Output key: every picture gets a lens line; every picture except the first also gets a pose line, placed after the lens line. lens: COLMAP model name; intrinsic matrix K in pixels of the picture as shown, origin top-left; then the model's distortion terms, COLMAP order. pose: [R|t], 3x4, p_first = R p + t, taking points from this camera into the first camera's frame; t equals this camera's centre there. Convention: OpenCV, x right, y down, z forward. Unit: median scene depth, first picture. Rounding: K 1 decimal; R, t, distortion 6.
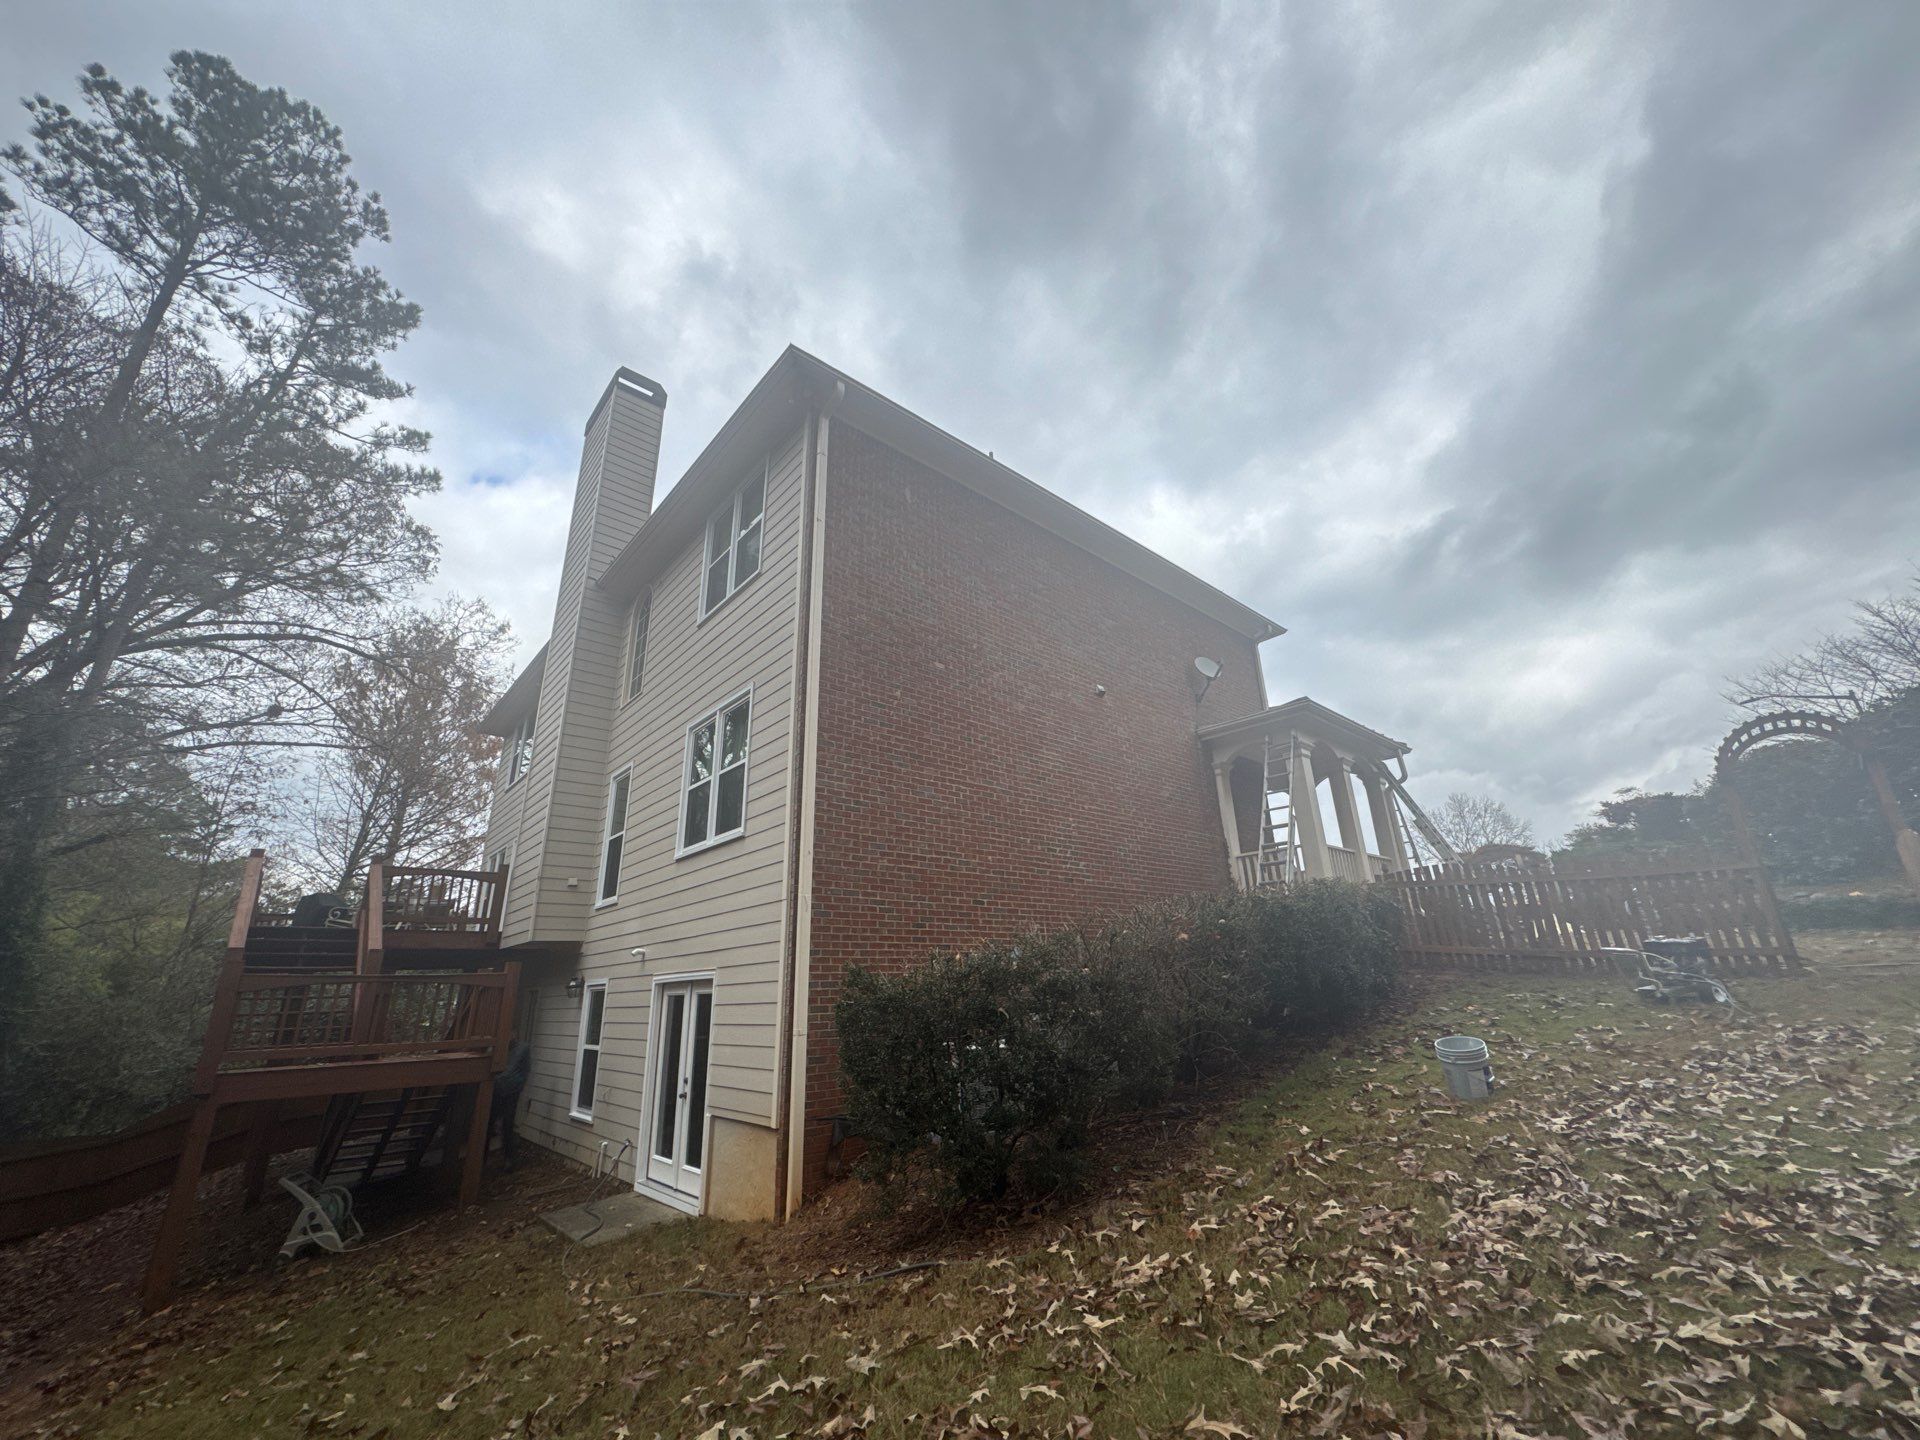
lens RADIAL K [[761.6, 0, 954.1], [0, 761.6, 729.9], [0, 0, 1]] dist [-0.002294, 0.000310]
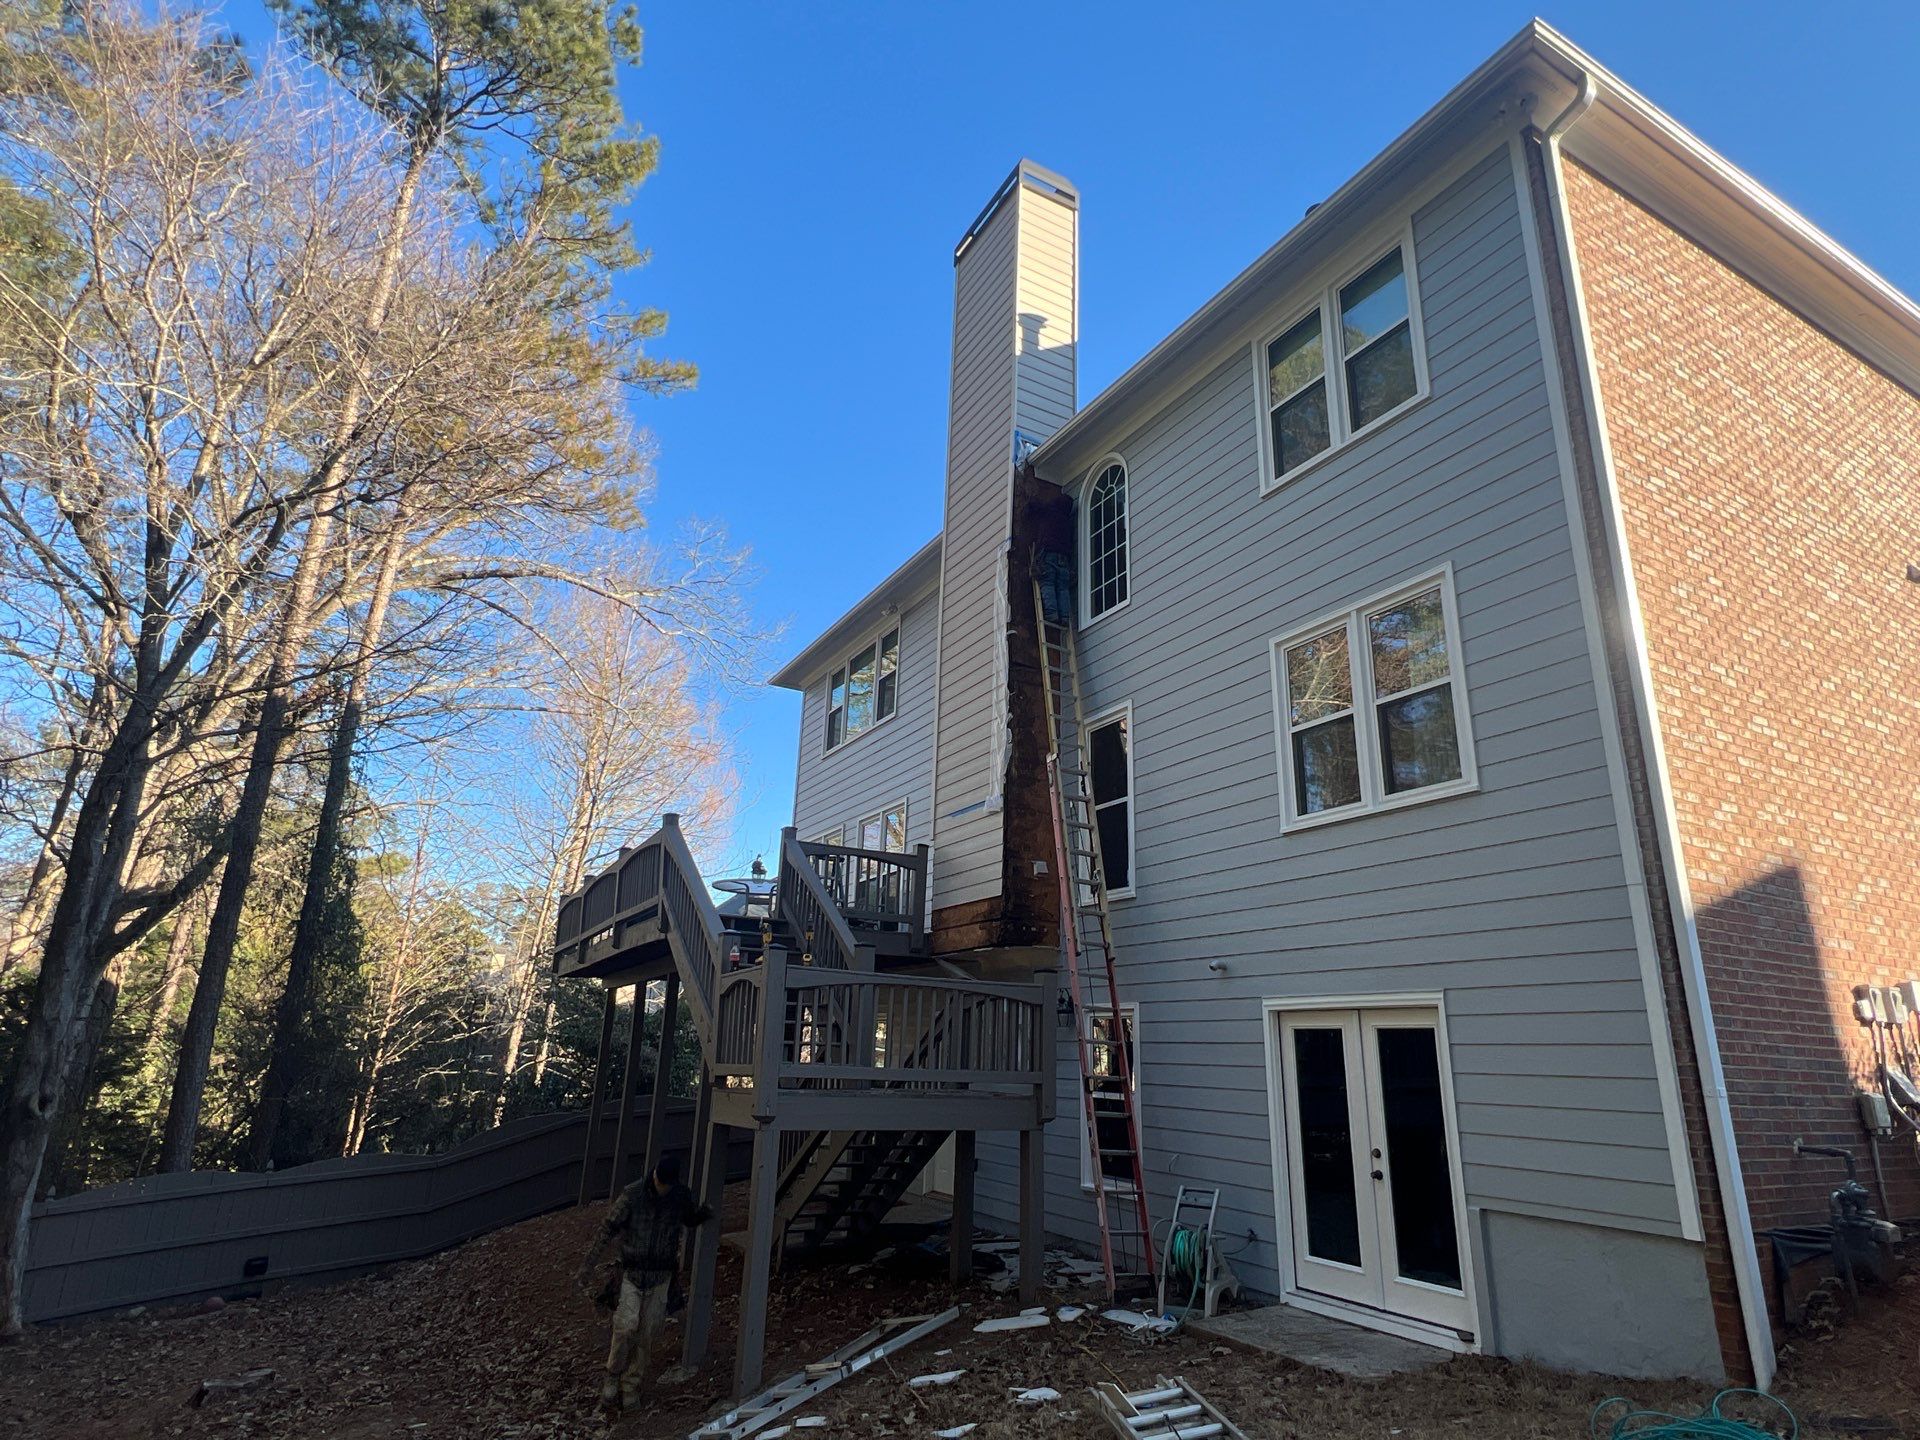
lens RADIAL K [[1039.2, 0, 958.1], [0, 1039.2, 729.4], [0, 0, 1]] dist [-0.004633, 0.003418]
pose [[0.974860, -0.005175, -0.222758, -0.394034], [0.011378, 0.999582, 0.026571, 0.044356], [0.222528, -0.028437, 0.974512, 0.026192]]
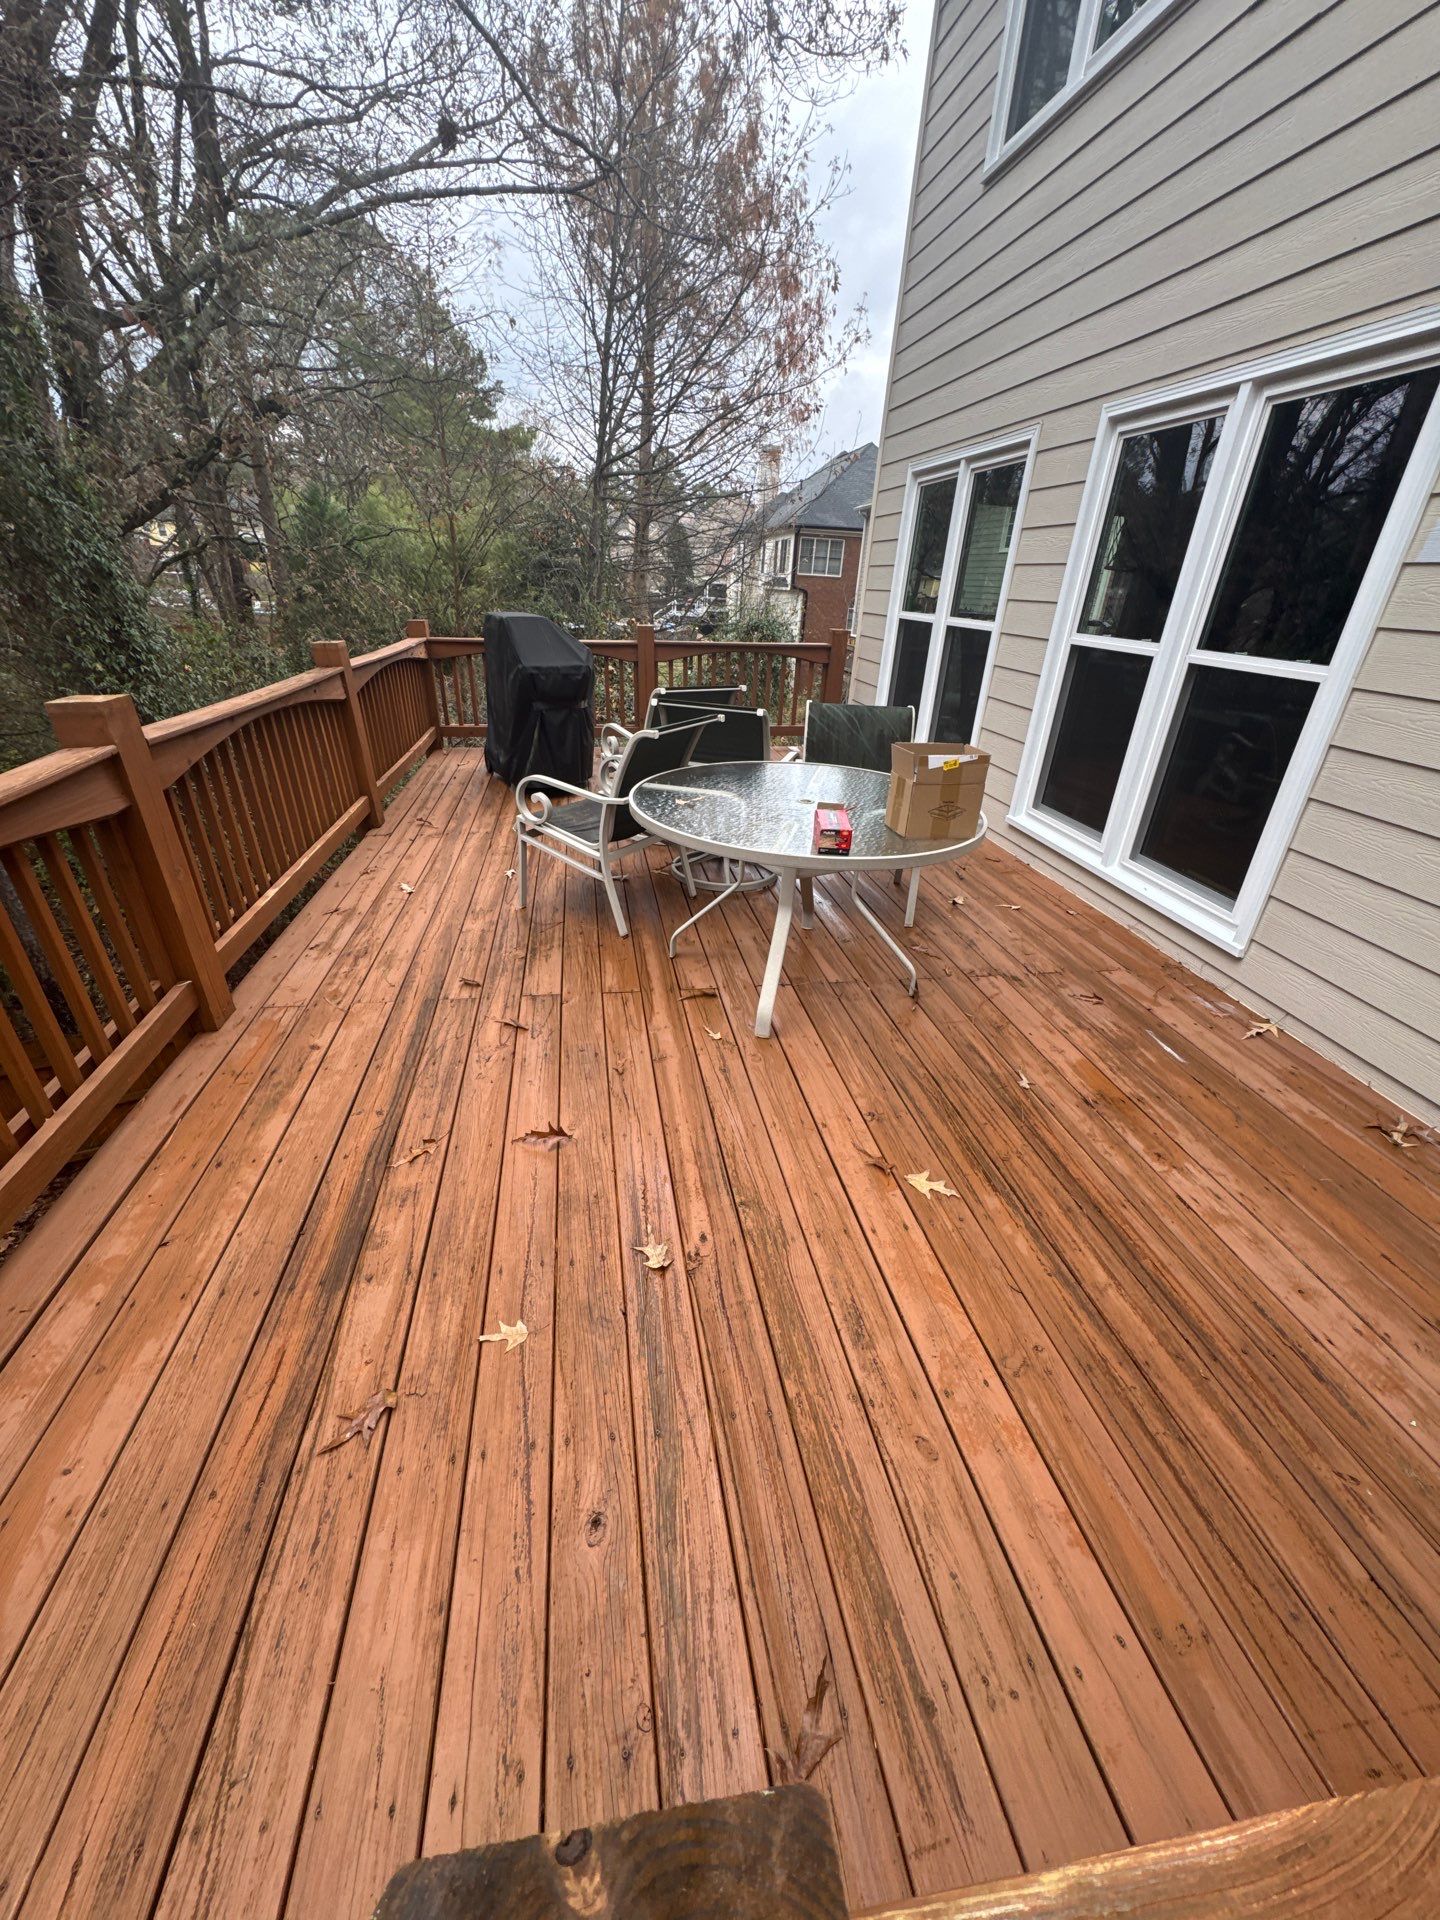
lens RADIAL K [[723.7, 0, 715.9], [0, 723.7, 951.8], [0, 0, 1]] dist [-0.000518, -0.000003]
pose [[0.853260, 0.301962, -0.425167, -0.840942], [0.098231, 0.707636, 0.699716, 0.150053], [0.512151, -0.638804, 0.574135, 1.112073]]
